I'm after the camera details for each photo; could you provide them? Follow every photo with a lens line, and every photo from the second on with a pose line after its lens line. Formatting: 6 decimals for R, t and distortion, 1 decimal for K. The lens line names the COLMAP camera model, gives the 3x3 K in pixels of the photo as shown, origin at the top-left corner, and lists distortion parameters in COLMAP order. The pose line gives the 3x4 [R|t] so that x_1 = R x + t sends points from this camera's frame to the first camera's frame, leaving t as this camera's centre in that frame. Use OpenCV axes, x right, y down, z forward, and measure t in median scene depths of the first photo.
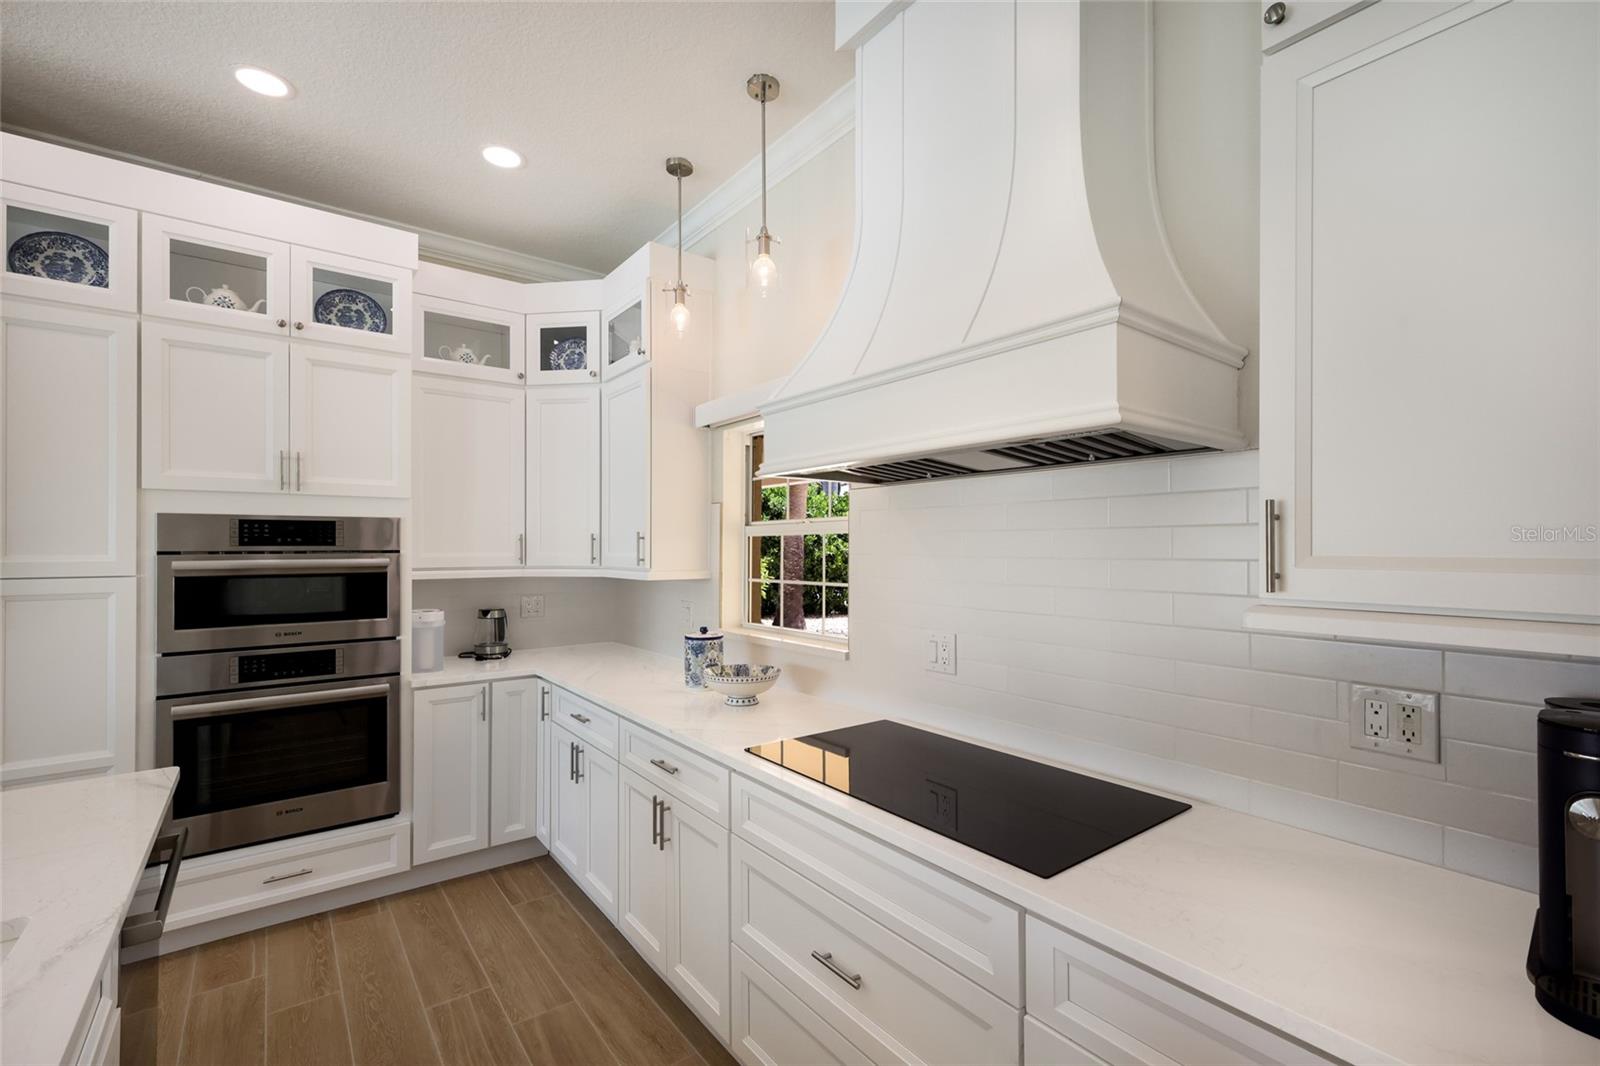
lens RADIAL K [[699.9, 0, 801.8], [0, 699.9, 538.7], [0, 0, 1]] dist [0.009041, 0.000102]
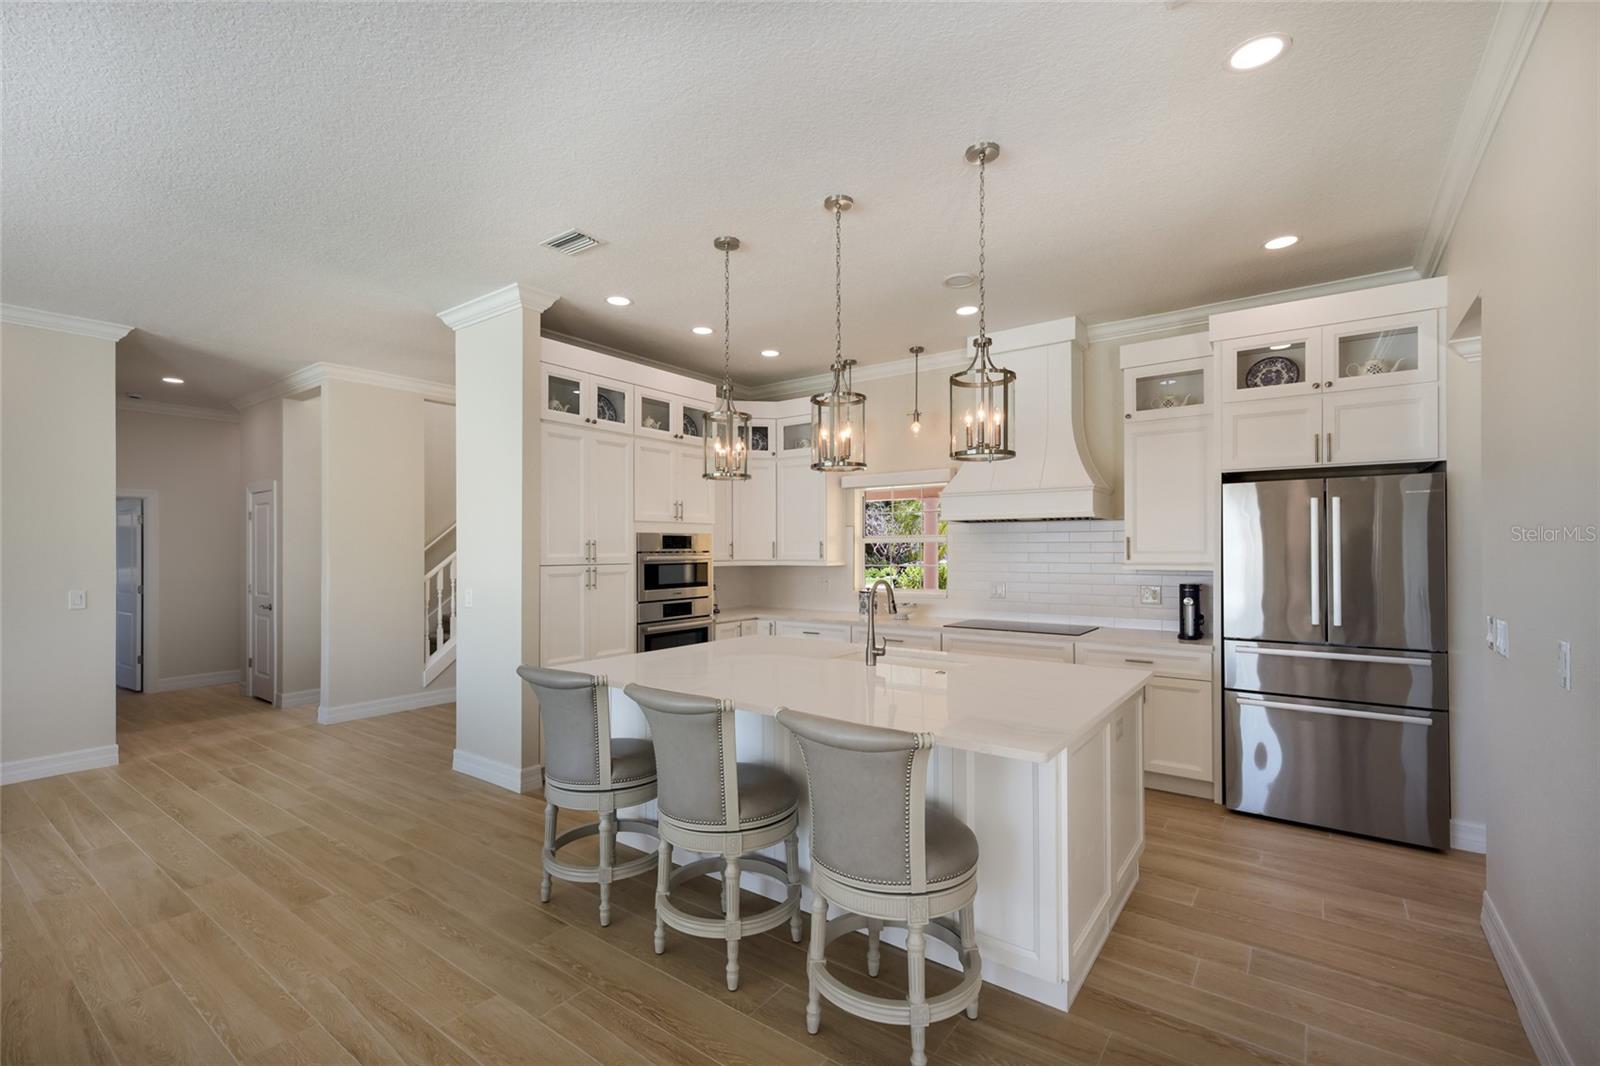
lens RADIAL K [[699.9, 0, 802.2], [0, 699.9, 536.8], [0, 0, 1]] dist [0.009041, 0.000102]
pose [[0.958543, 0.002754, 0.284934, -0.960298], [-0.002236, 0.999995, -0.002146, -0.019479], [-0.284938, 0.001420, 0.958545, -0.983239]]
